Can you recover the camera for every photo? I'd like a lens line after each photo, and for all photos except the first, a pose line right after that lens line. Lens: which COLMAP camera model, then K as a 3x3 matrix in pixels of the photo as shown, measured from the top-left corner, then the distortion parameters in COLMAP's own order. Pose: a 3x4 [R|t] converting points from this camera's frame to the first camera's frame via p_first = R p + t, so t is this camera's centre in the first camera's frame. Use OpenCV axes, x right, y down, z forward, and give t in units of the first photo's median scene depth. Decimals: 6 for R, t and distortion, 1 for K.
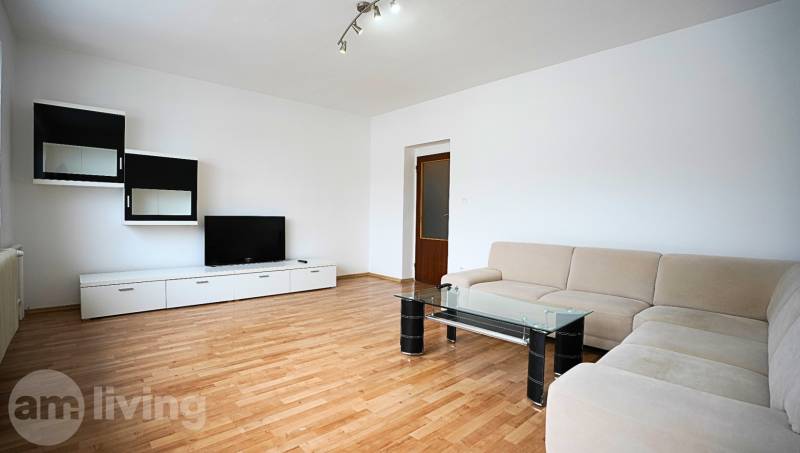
lens RADIAL K [[389.5, 0, 400.0], [0, 389.5, 226.5], [0, 0, 1]] dist [0.000301, 0.000177]
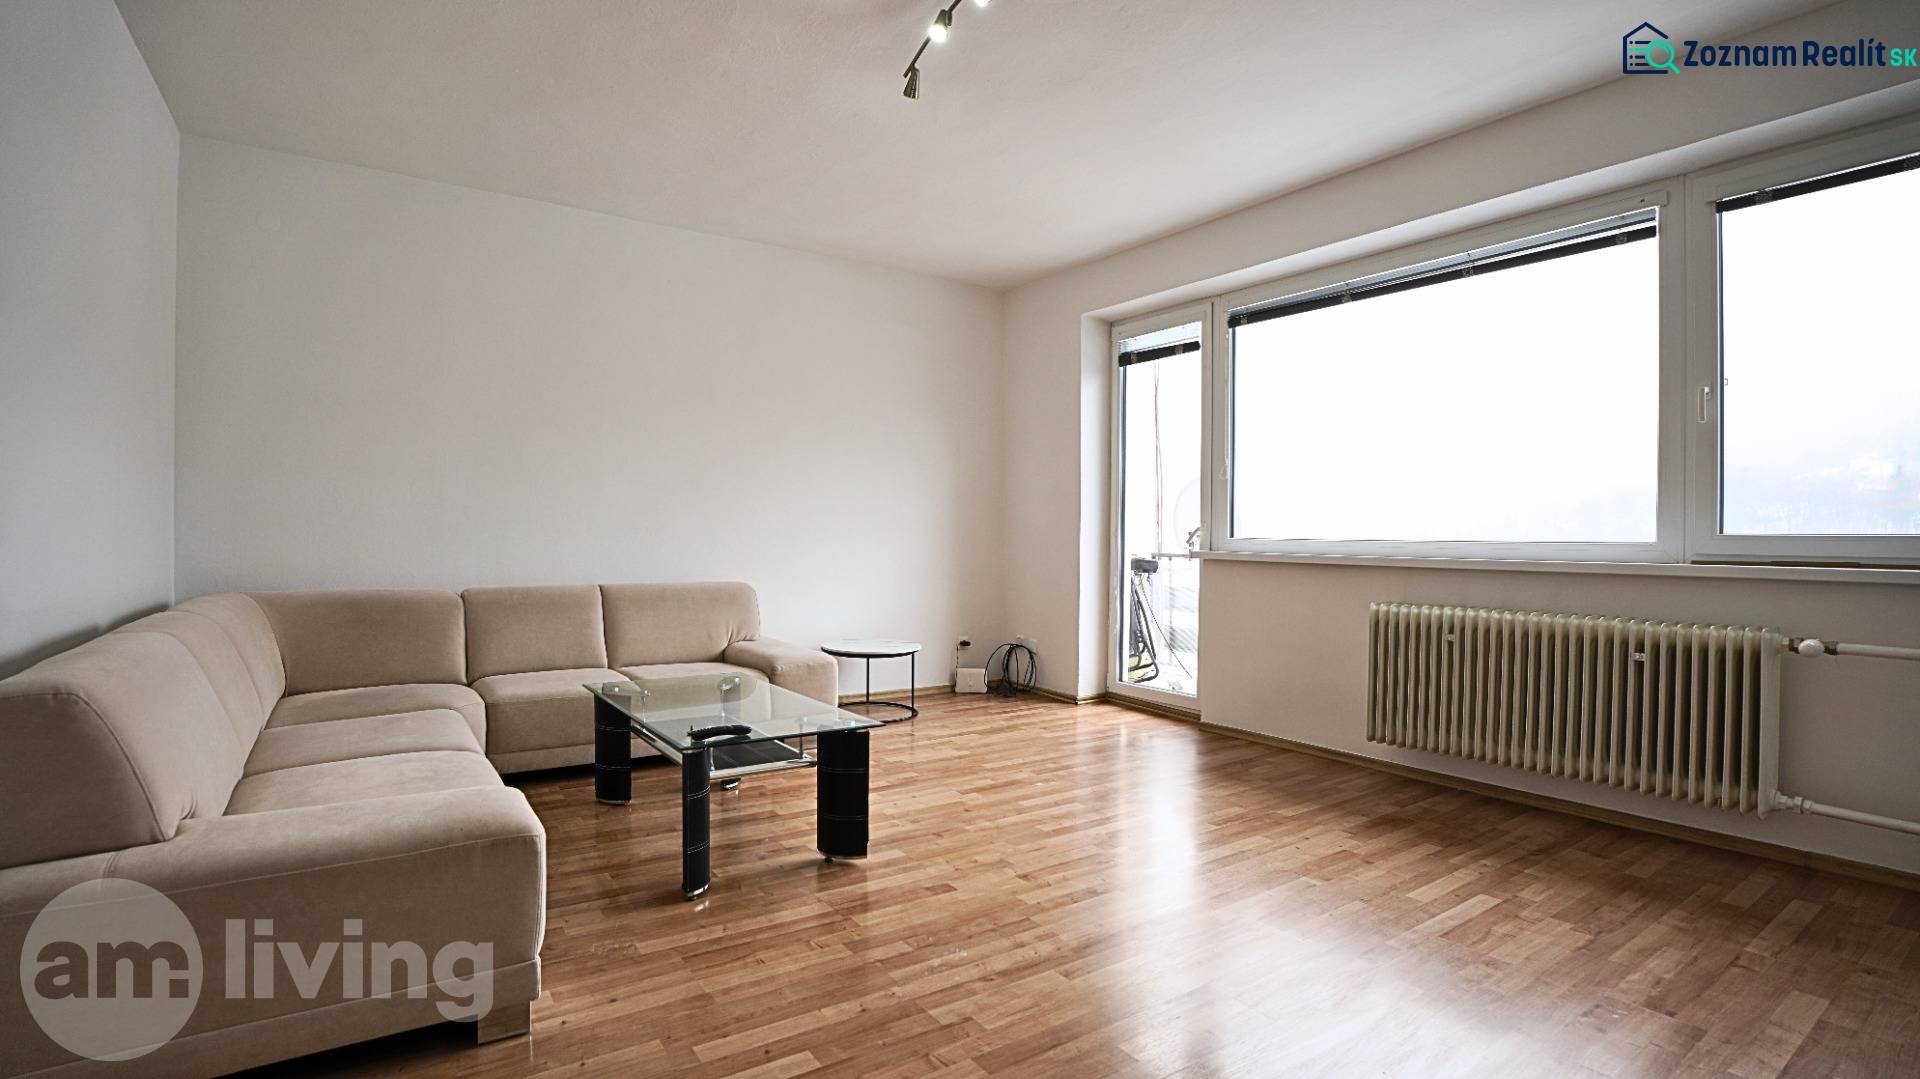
lens RADIAL K [[879.3, 0, 960.8], [0, 879.3, 528.1], [0, 0, 1]] dist [-0.000414, -0.000029]
pose [[-0.989389, -0.020528, 0.143833, -0.253548], [-0.017793, 0.999636, 0.020273, -0.059067], [-0.144197, 0.017498, -0.989394, 2.147884]]
